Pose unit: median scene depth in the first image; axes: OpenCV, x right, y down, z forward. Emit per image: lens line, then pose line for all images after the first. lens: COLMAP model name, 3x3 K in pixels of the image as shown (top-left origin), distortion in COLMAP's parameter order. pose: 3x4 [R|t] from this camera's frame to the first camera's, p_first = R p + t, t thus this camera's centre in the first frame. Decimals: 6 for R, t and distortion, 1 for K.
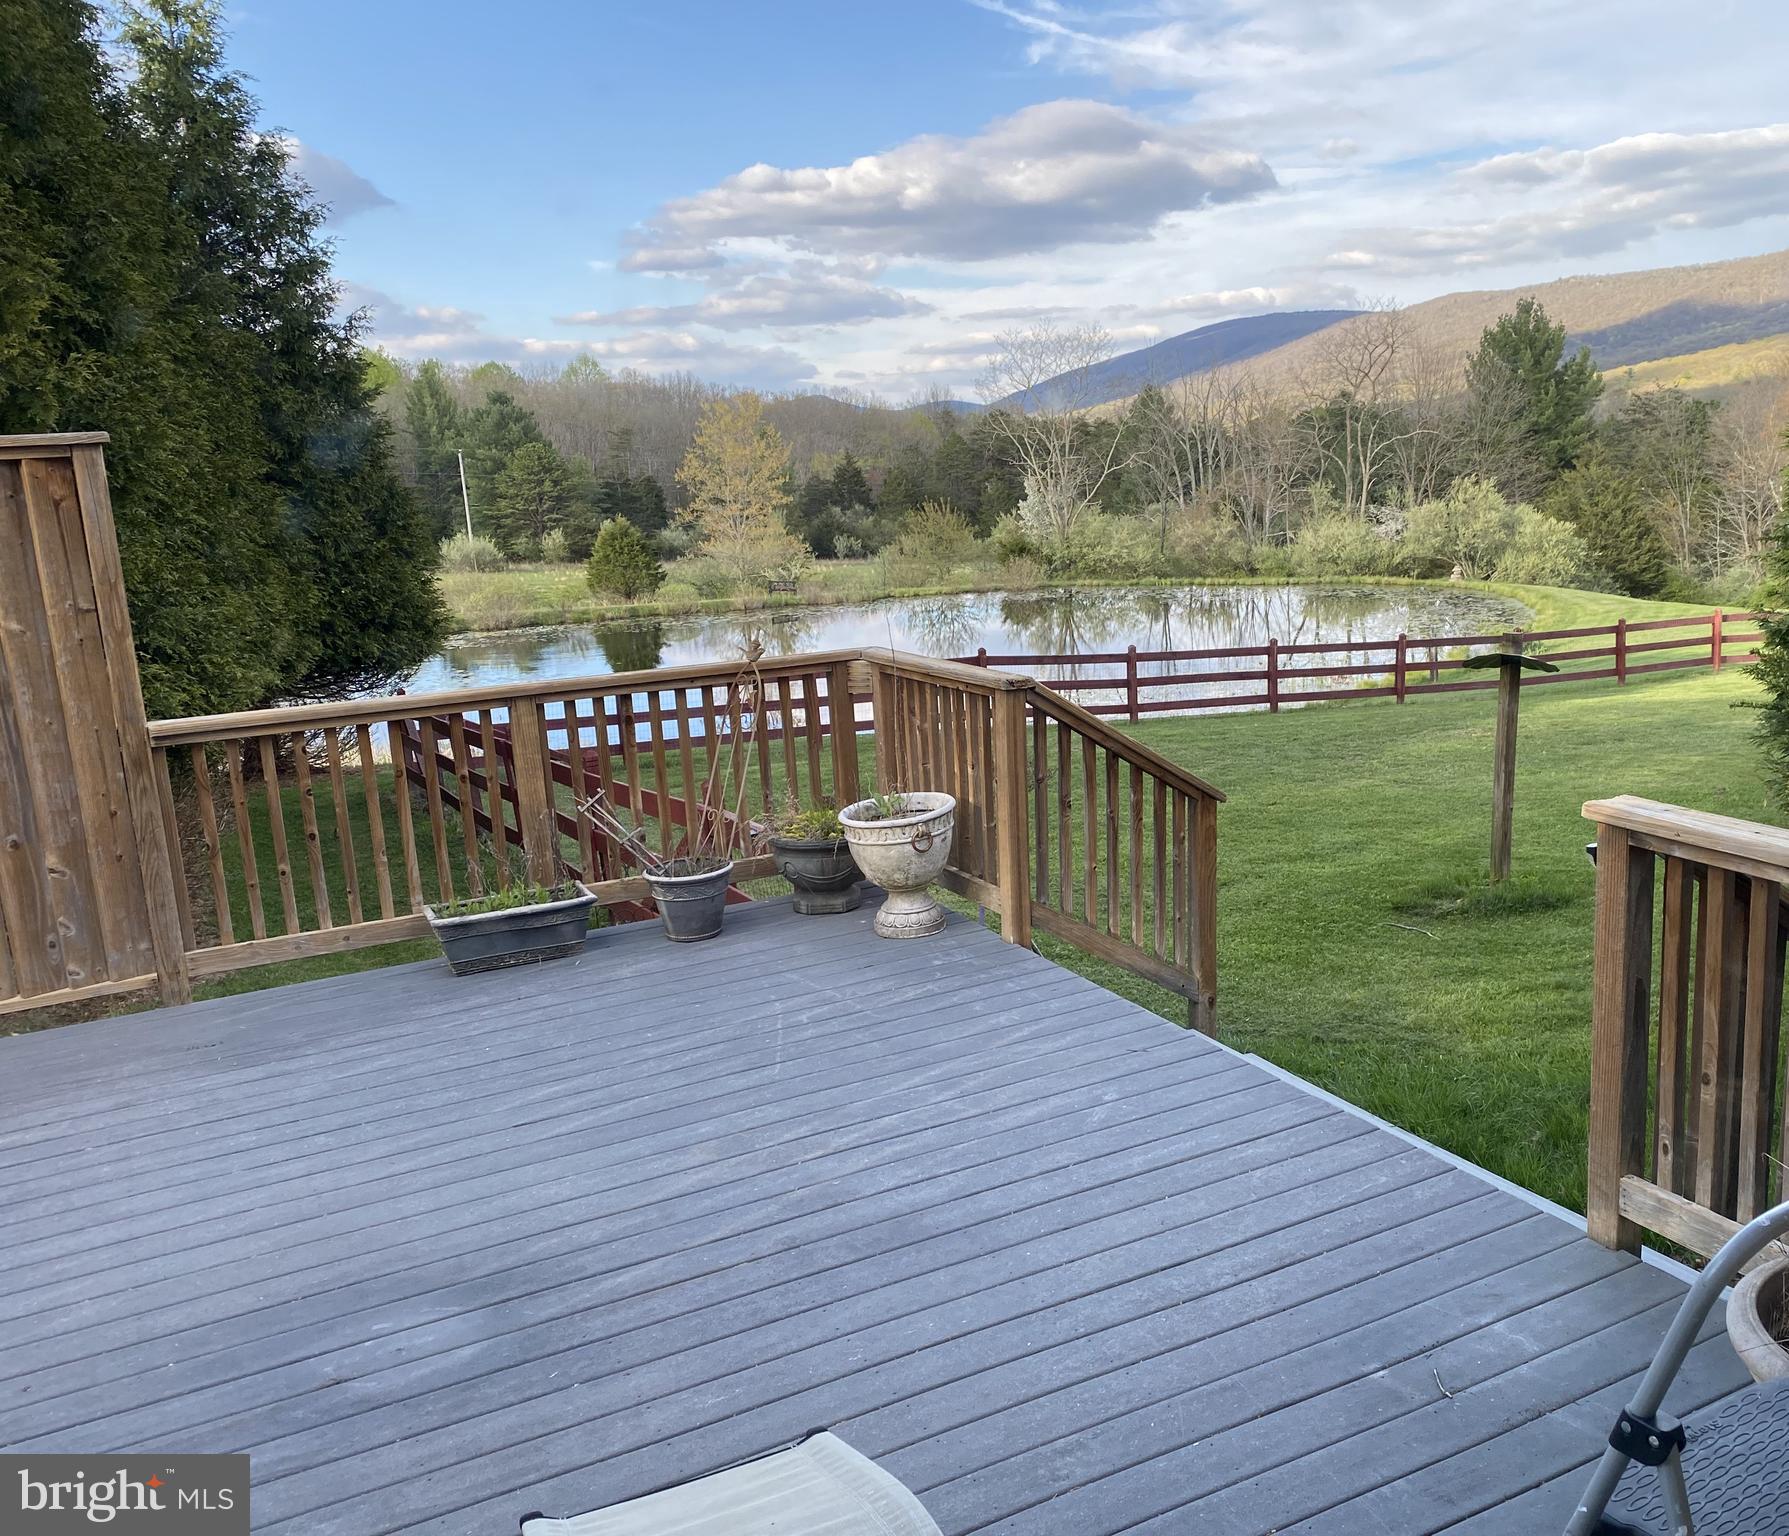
lens RADIAL K [[1655.4, 0, 1057.7], [0, 1655.4, 822.1], [0, 0, 1]] dist [0.037369, 0.000000]
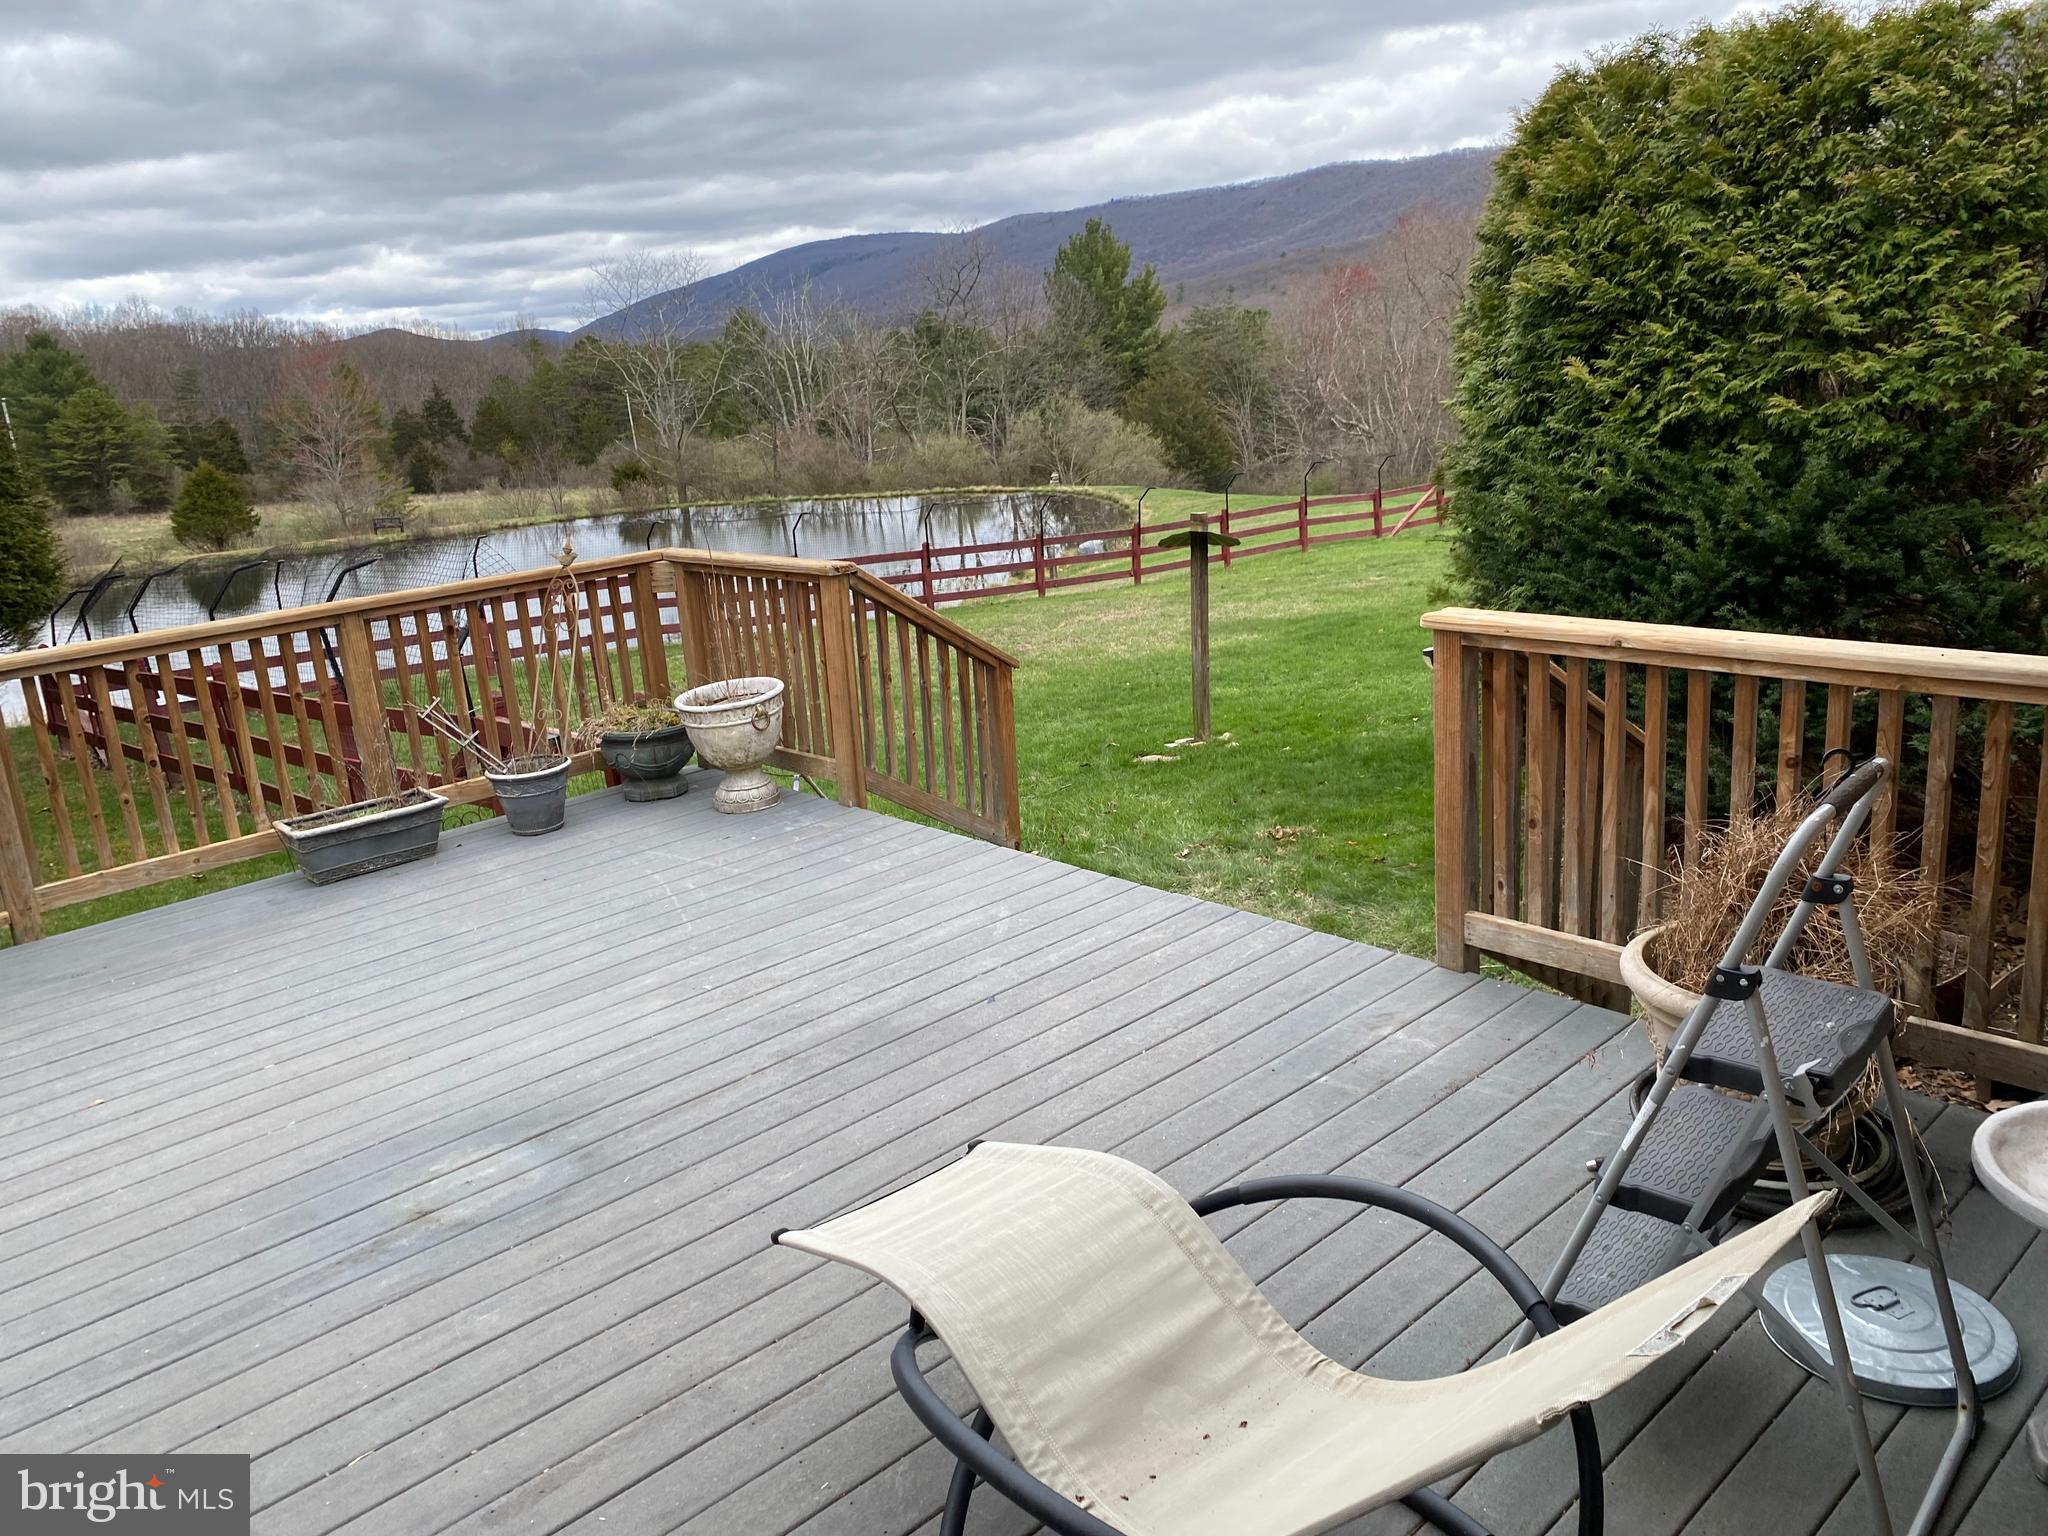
lens RADIAL K [[1580.9, 0, 1012.0], [0, 1580.9, 786.6], [0, 0, 1]] dist [0.048389, -0.063818]
pose [[0.974637, -0.089600, 0.205072, -0.056006], [0.082216, 0.995631, 0.044266, 0.009098], [-0.208142, -0.026283, 0.977745, -0.023155]]
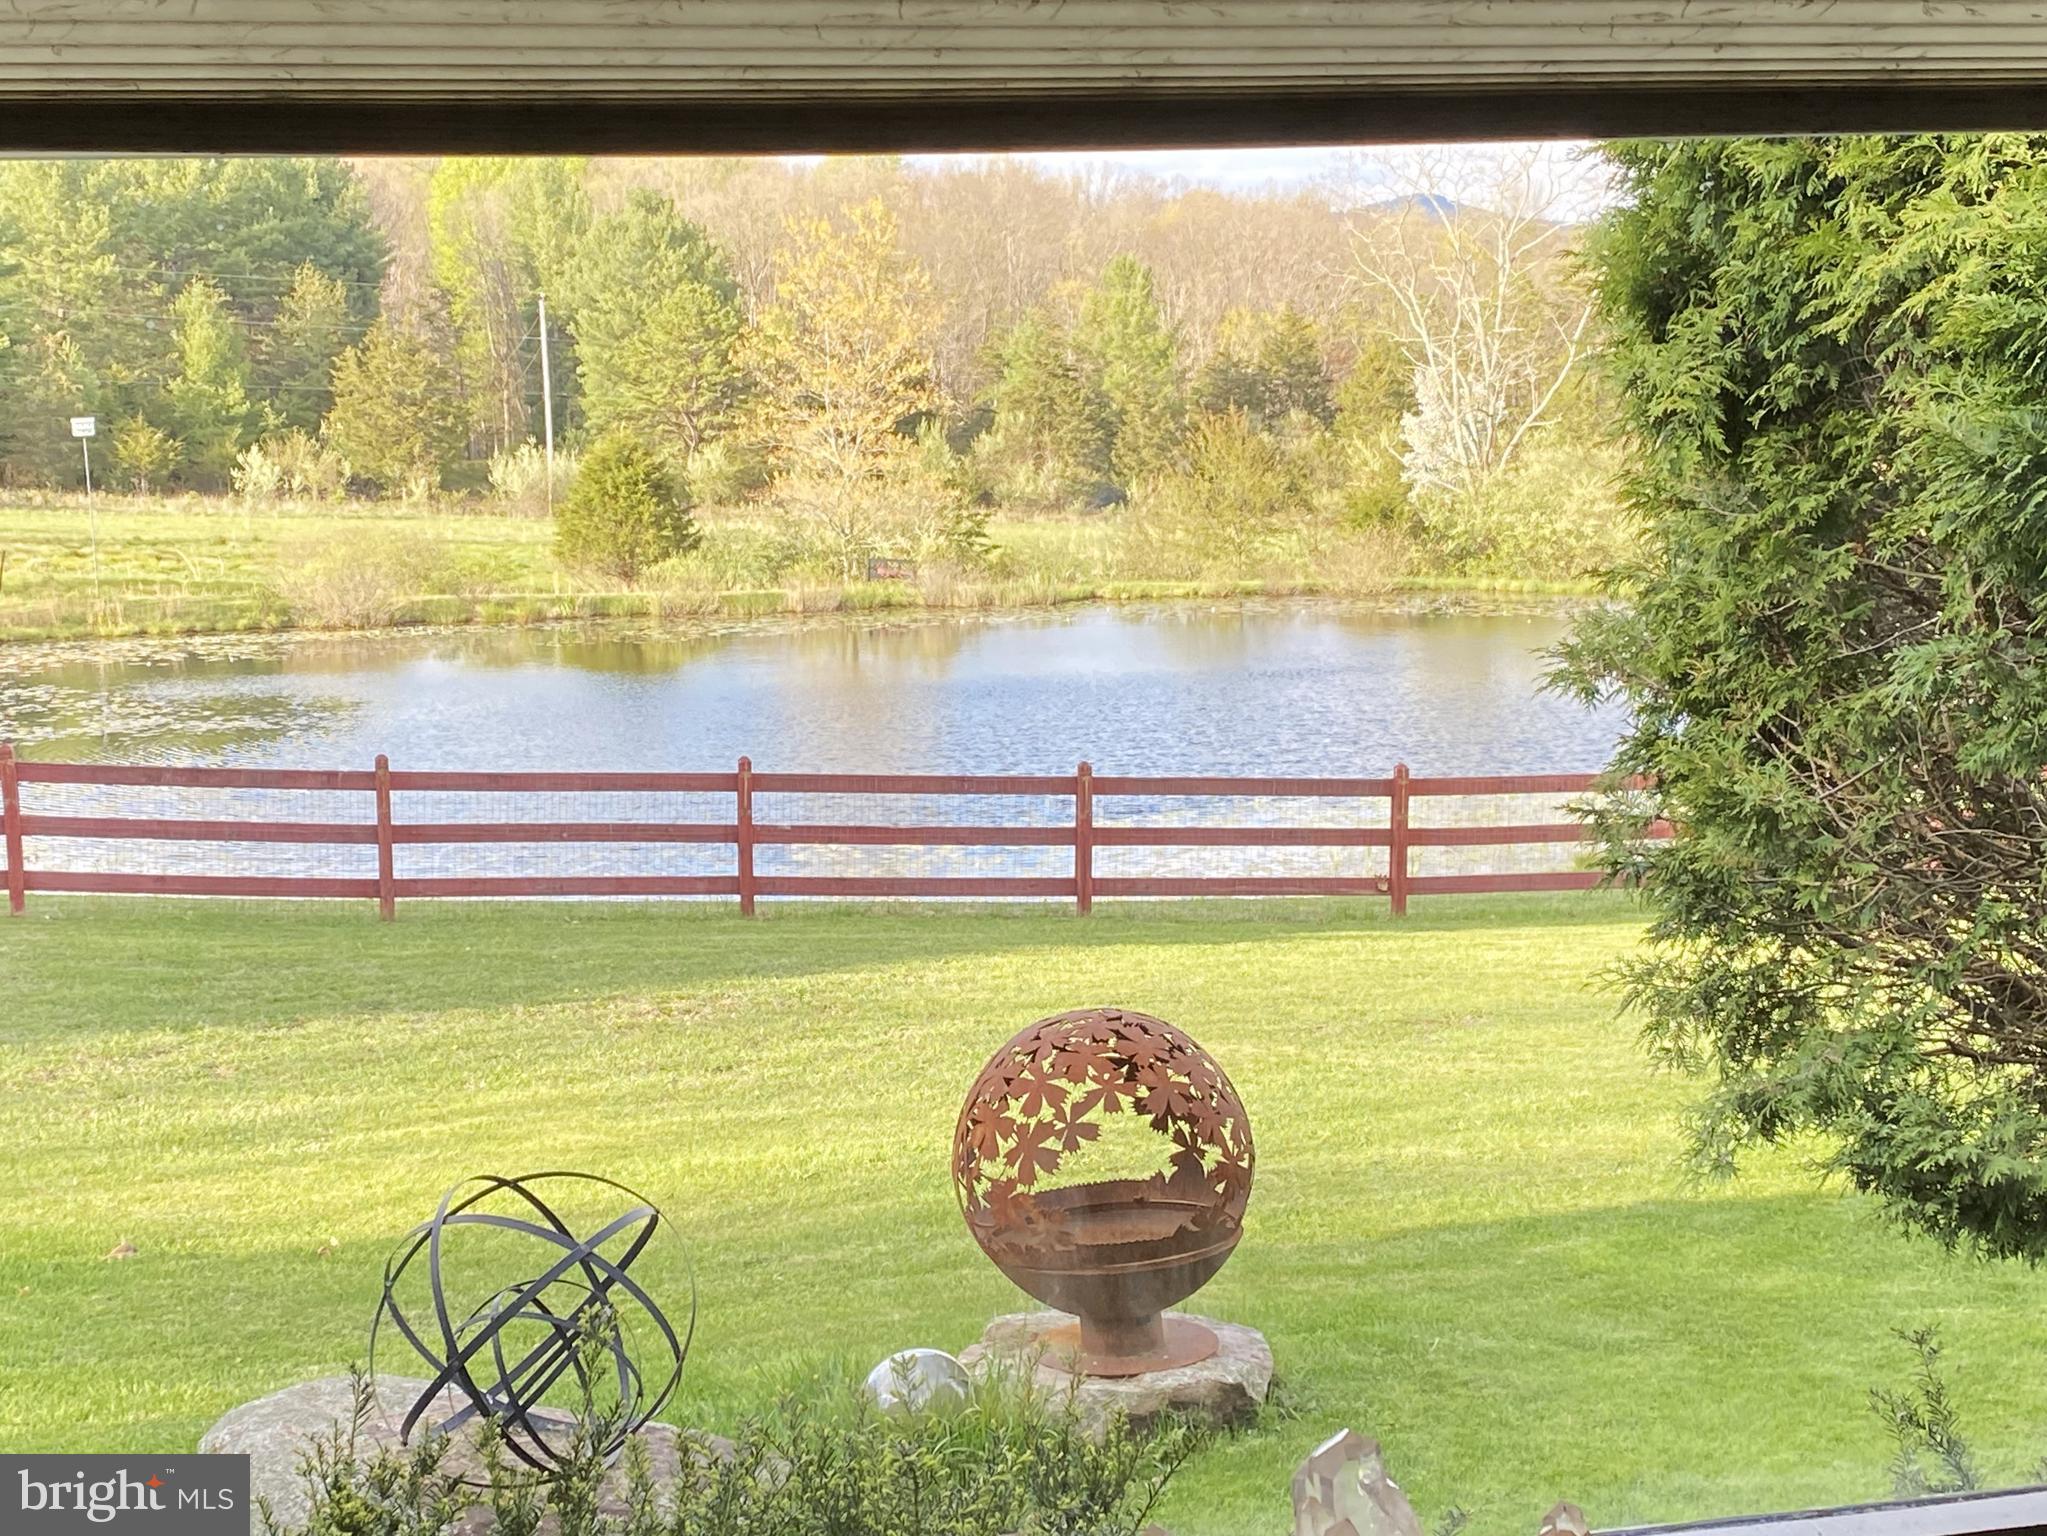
lens RADIAL K [[3220.3, 0, 1020.9], [0, 3220.3, 770.4], [0, 0, 1]] dist [0.169279, 0.000000]
pose [[0.954115, 0.059015, -0.293567, 0.708533], [-0.080784, 0.994765, -0.062579, -0.088080], [0.288337, 0.083423, 0.953888, 0.269009]]
